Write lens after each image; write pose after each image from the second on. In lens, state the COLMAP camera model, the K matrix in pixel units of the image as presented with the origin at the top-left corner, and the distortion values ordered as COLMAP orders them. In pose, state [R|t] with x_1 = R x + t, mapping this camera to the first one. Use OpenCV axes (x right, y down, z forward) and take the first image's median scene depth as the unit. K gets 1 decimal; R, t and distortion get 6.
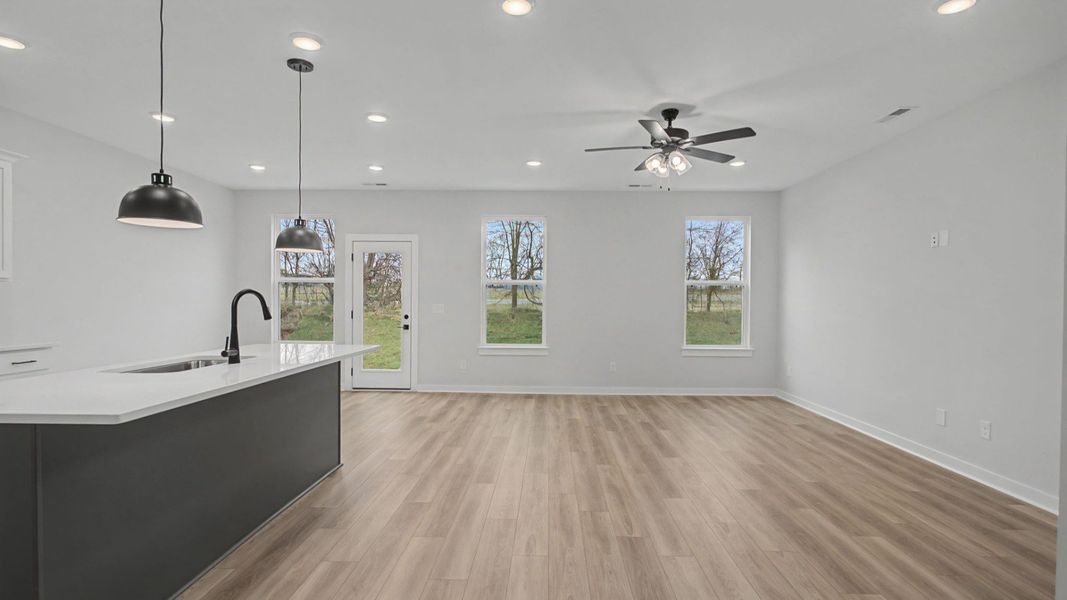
lens RADIAL K [[520.7, 0, 536.9], [0, 520.7, 304.9], [0, 0, 1]] dist [0.001536, 0.000186]
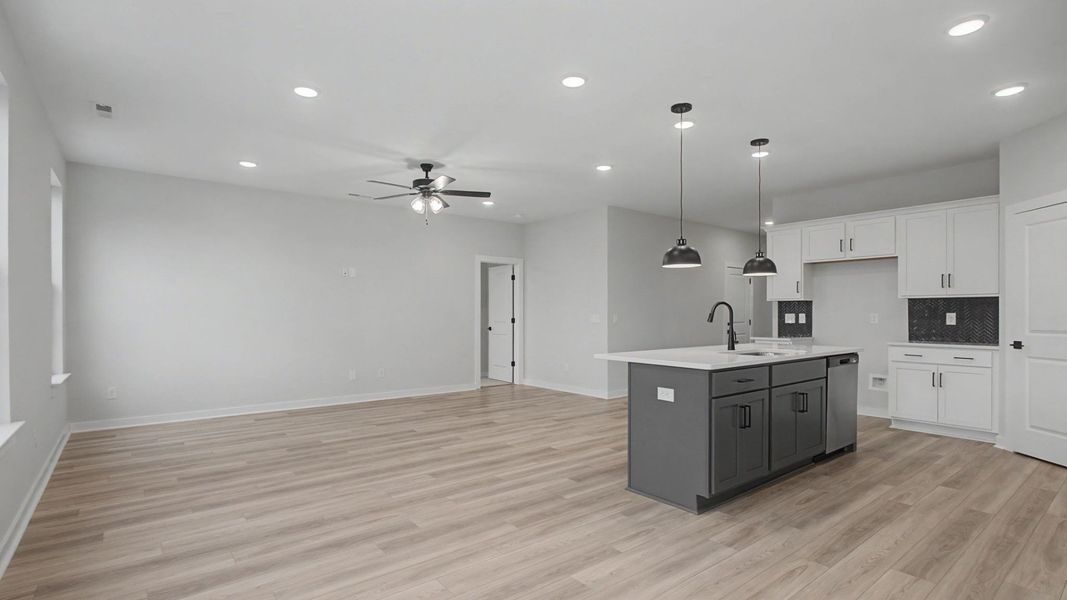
lens RADIAL K [[504.2, 0, 542.0], [0, 504.2, 315.1], [0, 0, 1]] dist [-0.000328, 0.000142]
pose [[-0.645597, -0.010355, 0.763608, -1.042164], [0.000614, 0.999901, 0.014078, -0.009018], [-0.763678, 0.009557, -0.645526, 1.837091]]
